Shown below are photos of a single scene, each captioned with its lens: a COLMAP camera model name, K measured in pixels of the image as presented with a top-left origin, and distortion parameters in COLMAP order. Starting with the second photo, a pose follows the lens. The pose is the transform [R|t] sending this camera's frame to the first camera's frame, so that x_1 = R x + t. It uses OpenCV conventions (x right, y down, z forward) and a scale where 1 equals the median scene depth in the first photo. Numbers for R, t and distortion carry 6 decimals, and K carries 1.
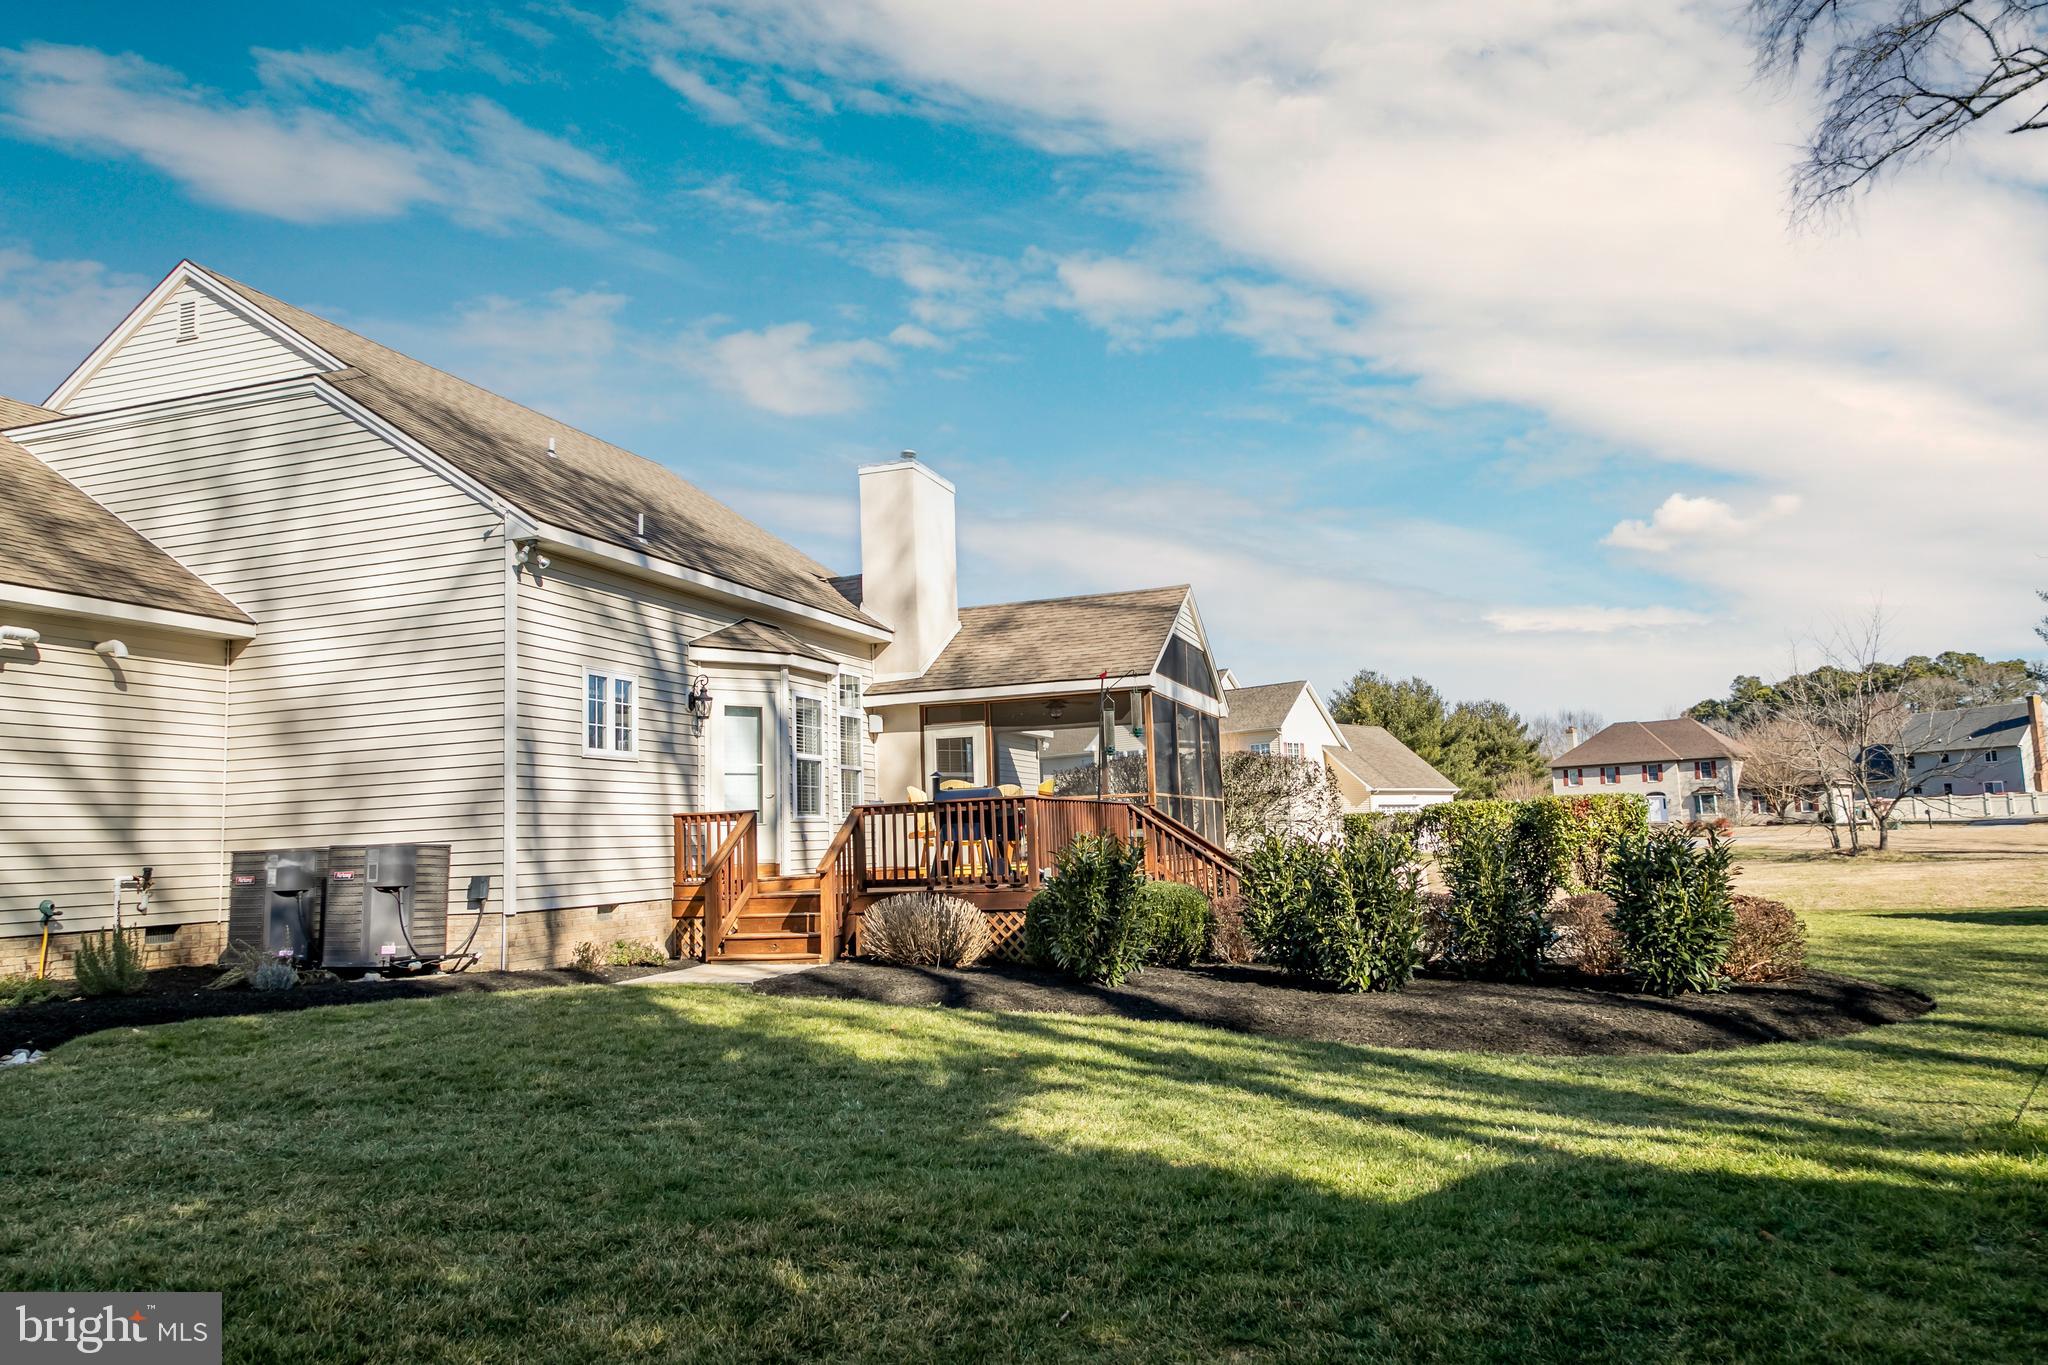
lens RADIAL K [[1397.6, 0, 1015.9], [0, 1397.6, 687.9], [0, 0, 1]] dist [0.015141, -0.000601]
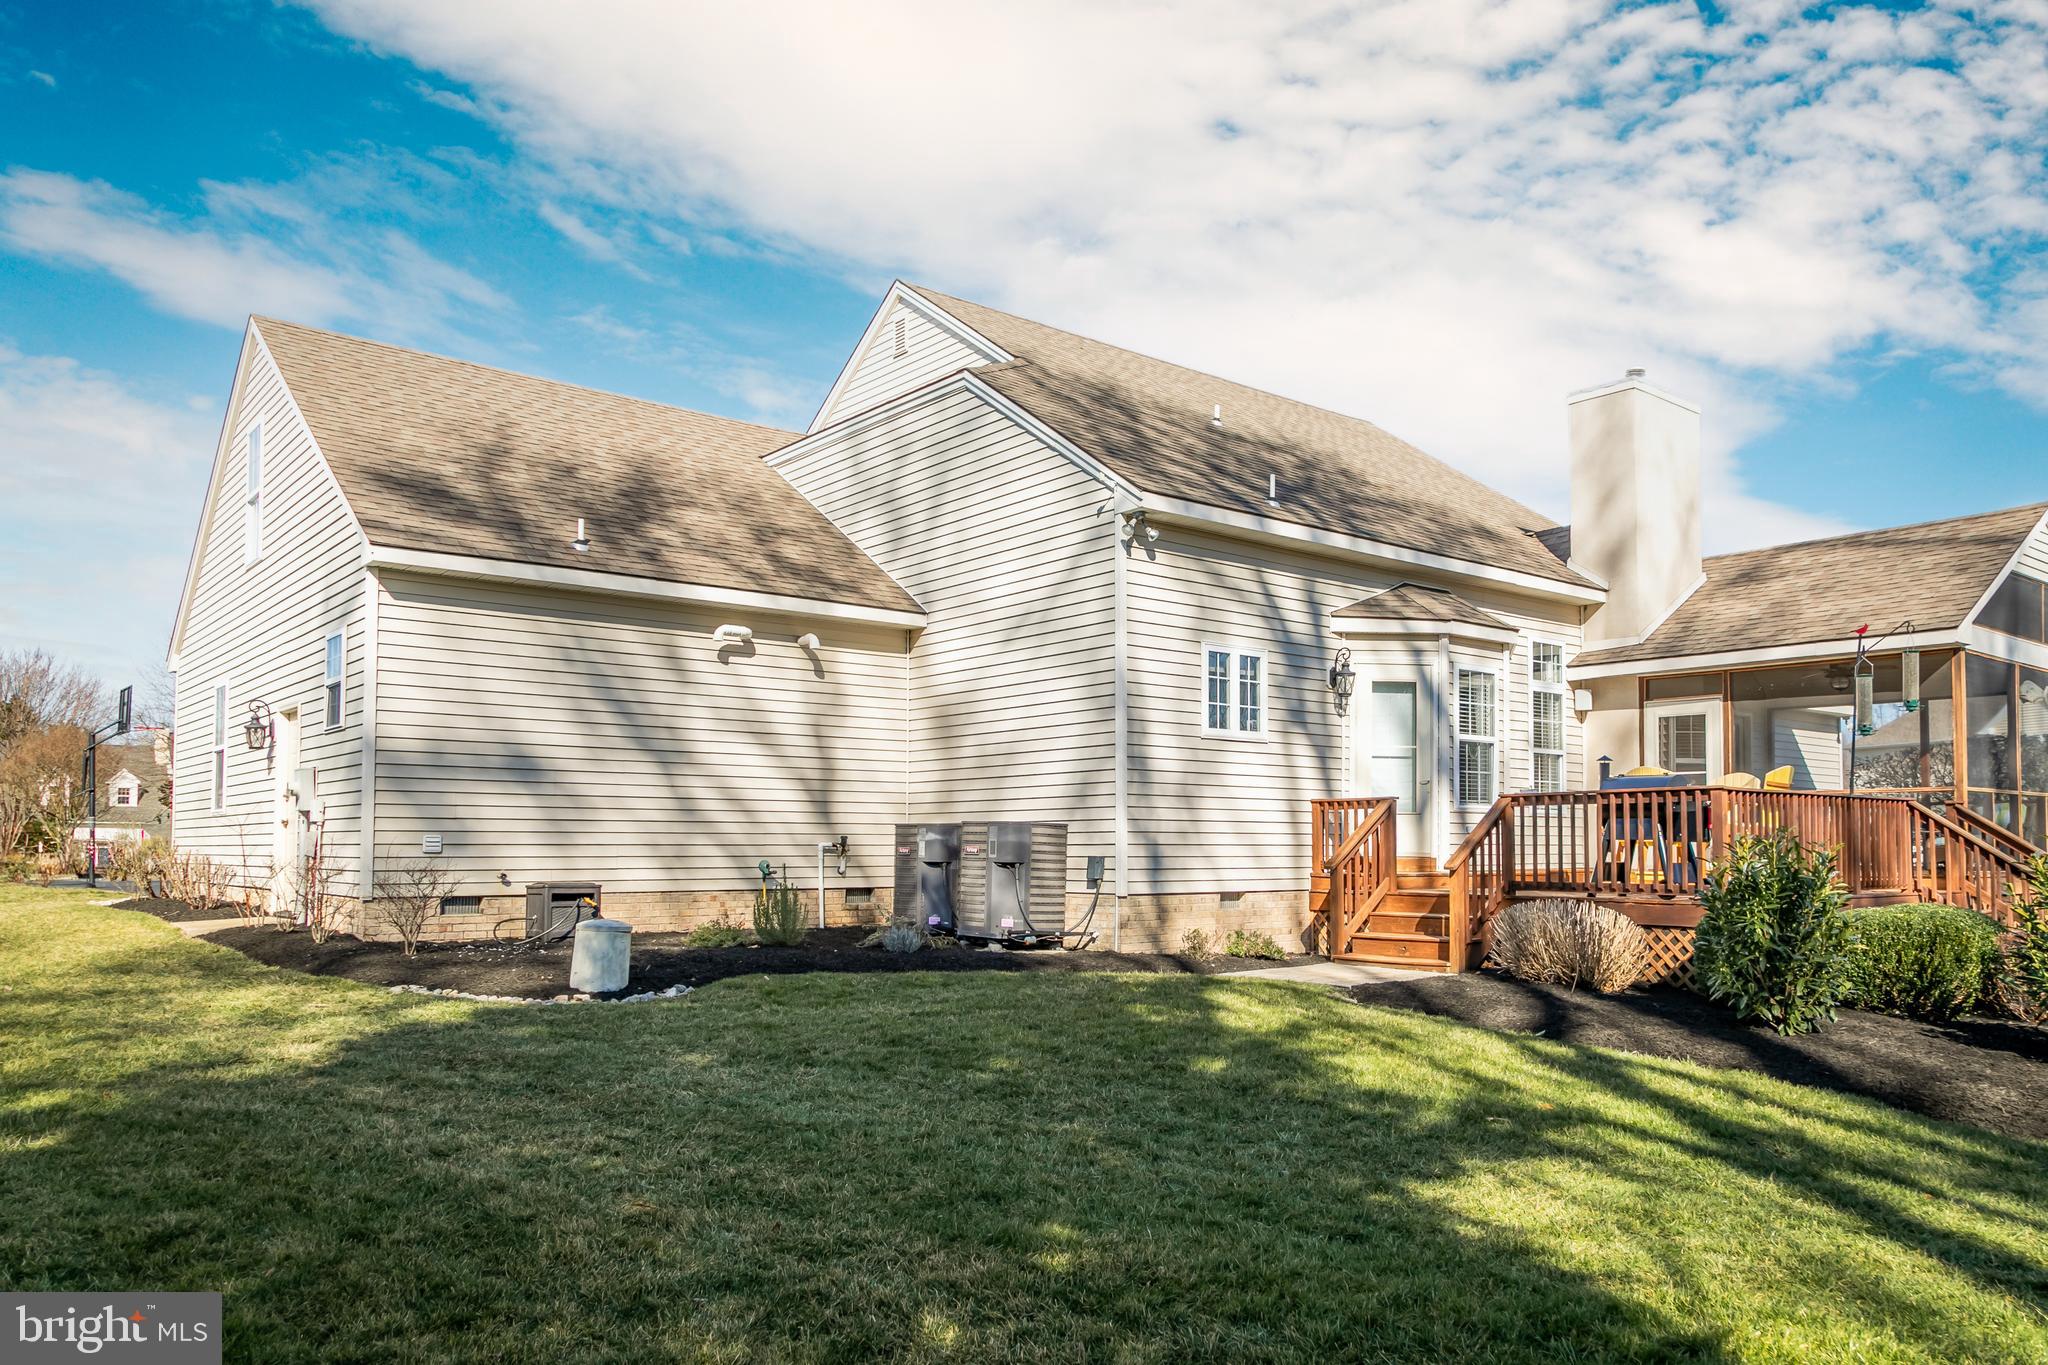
lens RADIAL K [[1455.3, 0, 992.4], [0, 1455.3, 784.9], [0, 0, 1]] dist [0.008529, 0.000226]
pose [[0.845301, 0.016528, -0.534034, 0.100560], [0.025113, 0.997188, 0.070613, 0.007811], [0.533700, -0.073101, 0.842509, 0.084102]]
